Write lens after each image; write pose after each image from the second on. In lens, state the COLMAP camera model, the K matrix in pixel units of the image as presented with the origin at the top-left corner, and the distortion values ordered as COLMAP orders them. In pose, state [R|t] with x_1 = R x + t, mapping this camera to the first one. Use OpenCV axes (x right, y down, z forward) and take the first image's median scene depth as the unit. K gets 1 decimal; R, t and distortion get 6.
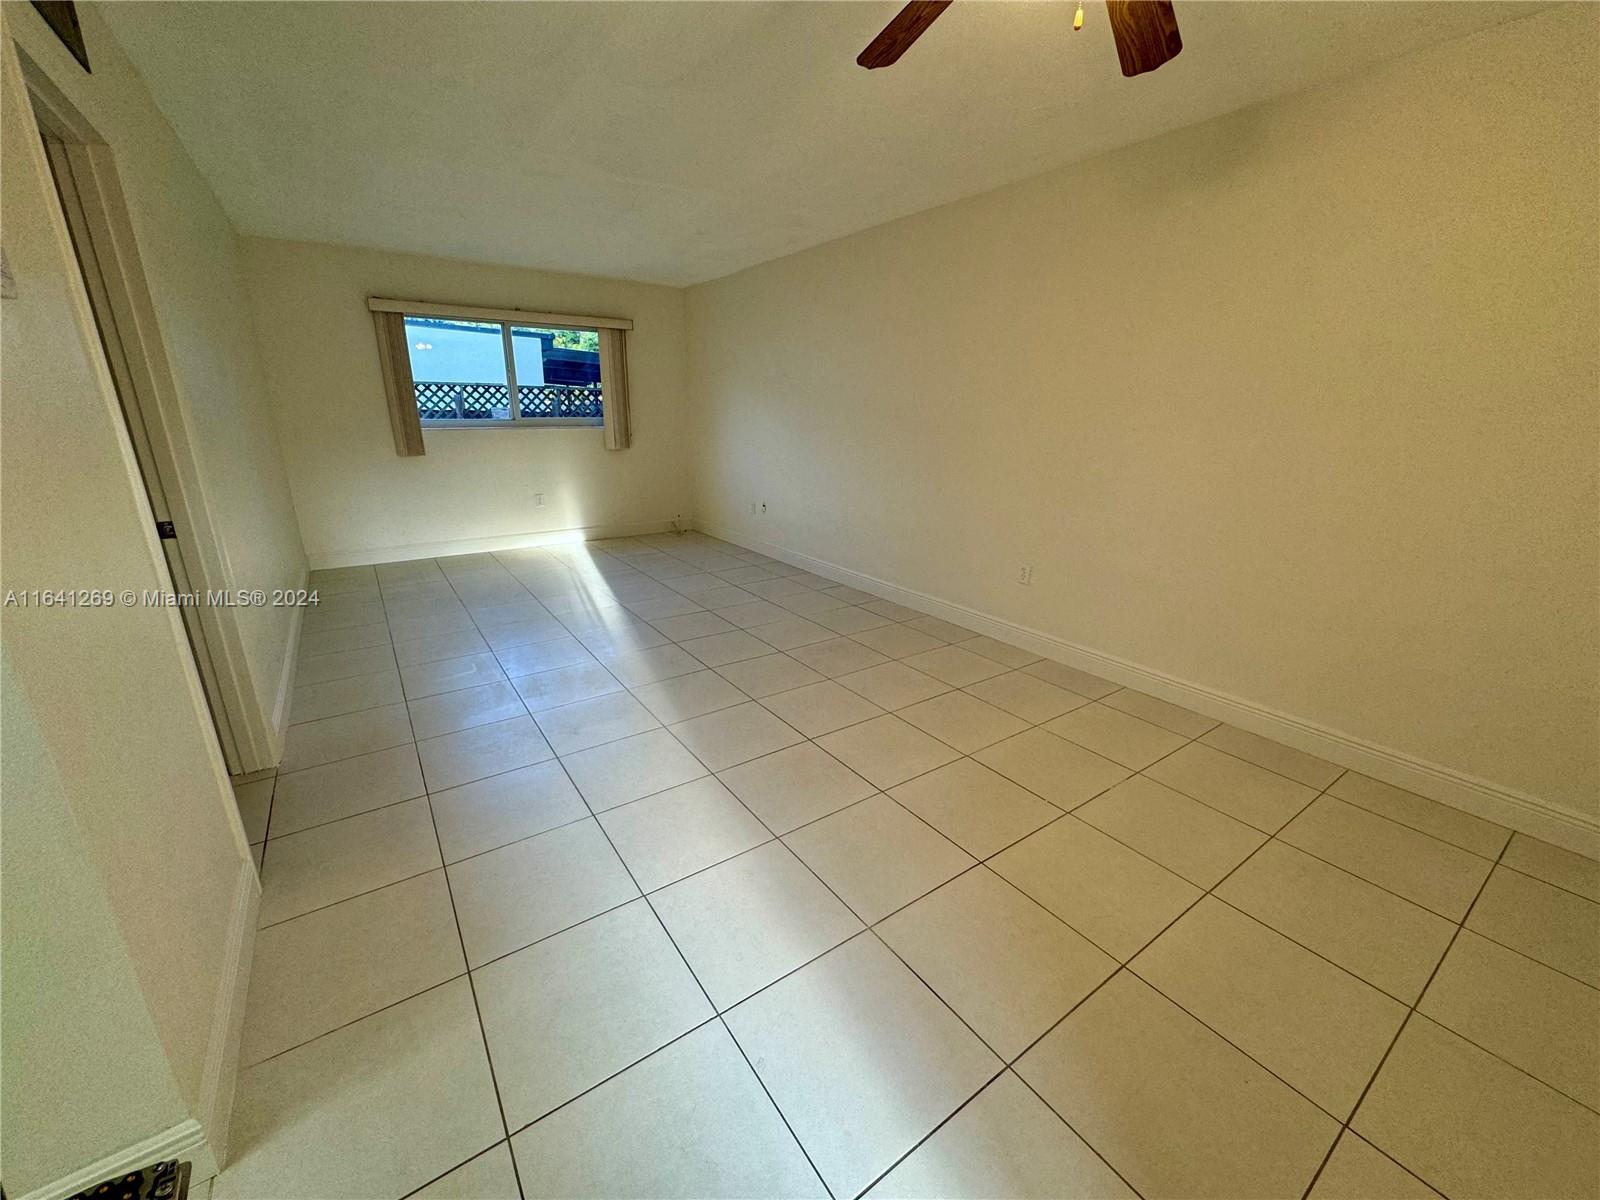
lens RADIAL K [[640.0, 0, 800.0], [0, 640.0, 600.0], [0, 0, 1]] dist [-0.002304, -0.000168]
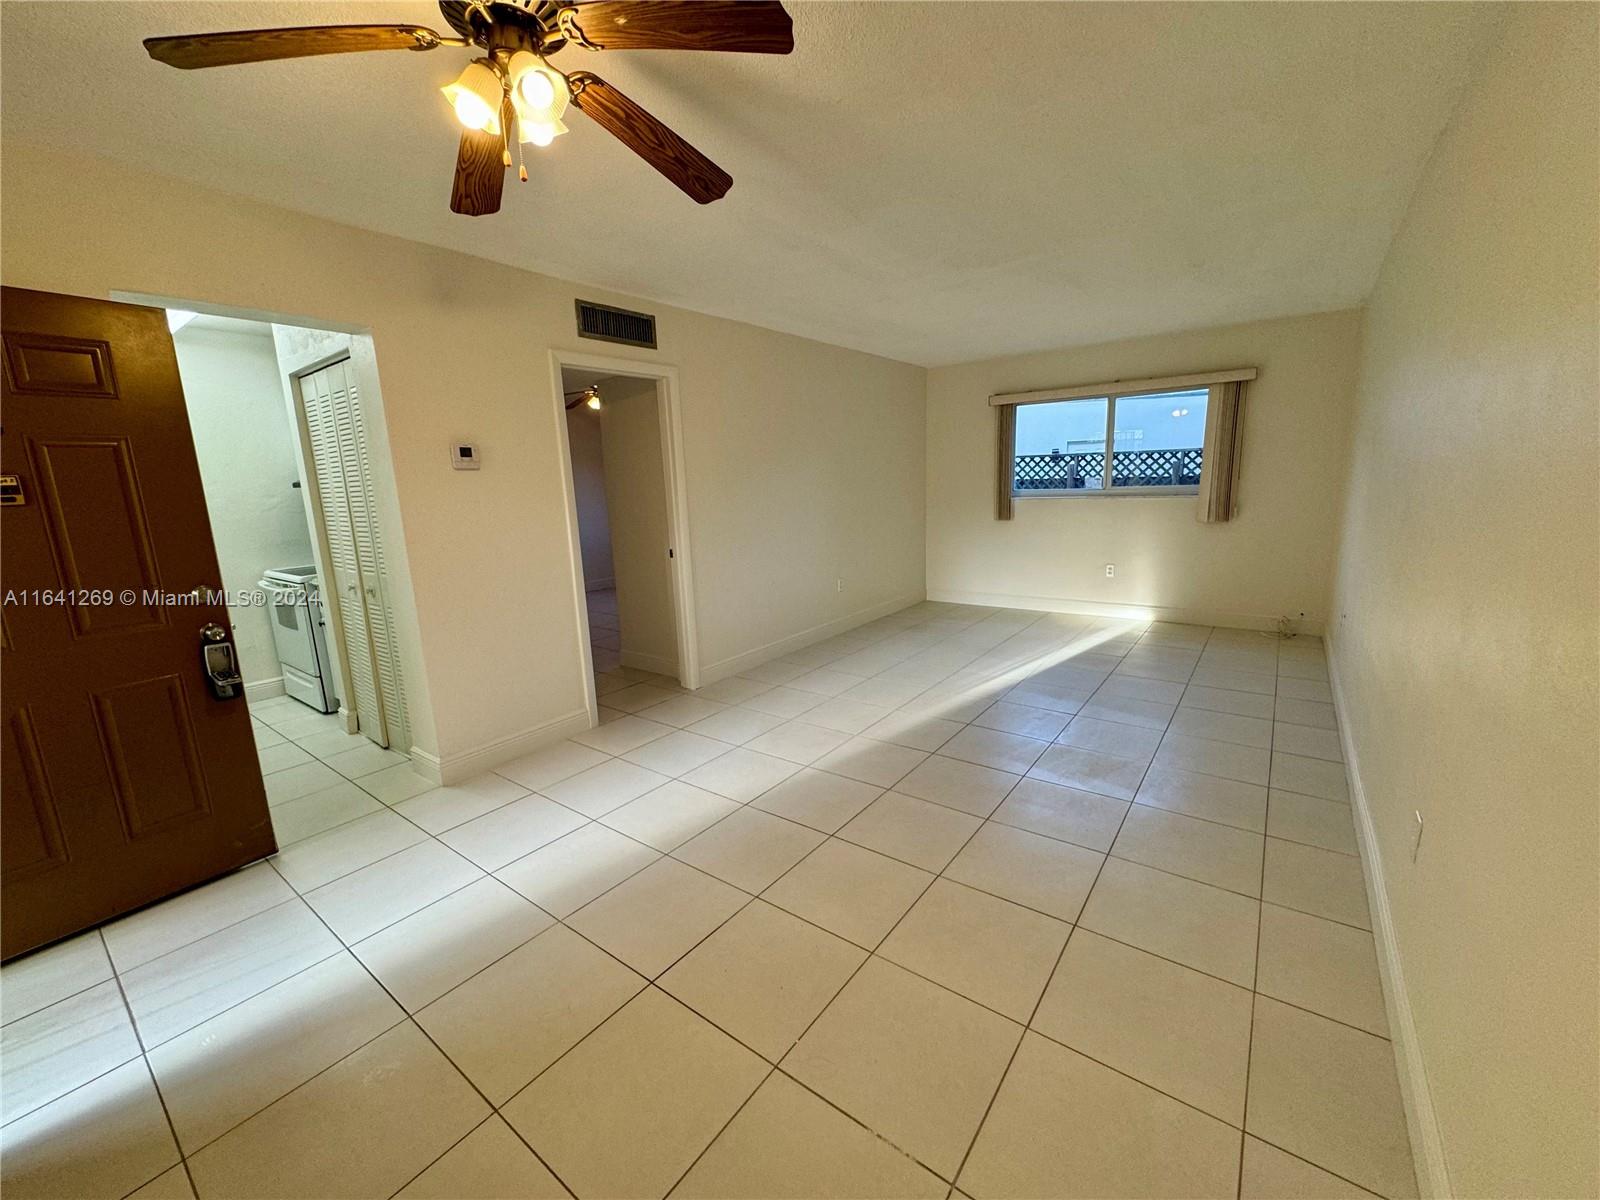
lens RADIAL K [[640.0, 0, 800.0], [0, 640.0, 600.0], [0, 0, 1]] dist [-0.002304, -0.000168]
pose [[0.308915, 0.157310, -0.937990, 0.375366], [-0.240296, 0.967139, 0.083060, -0.082262], [0.920233, 0.199737, 0.336565, 0.258978]]
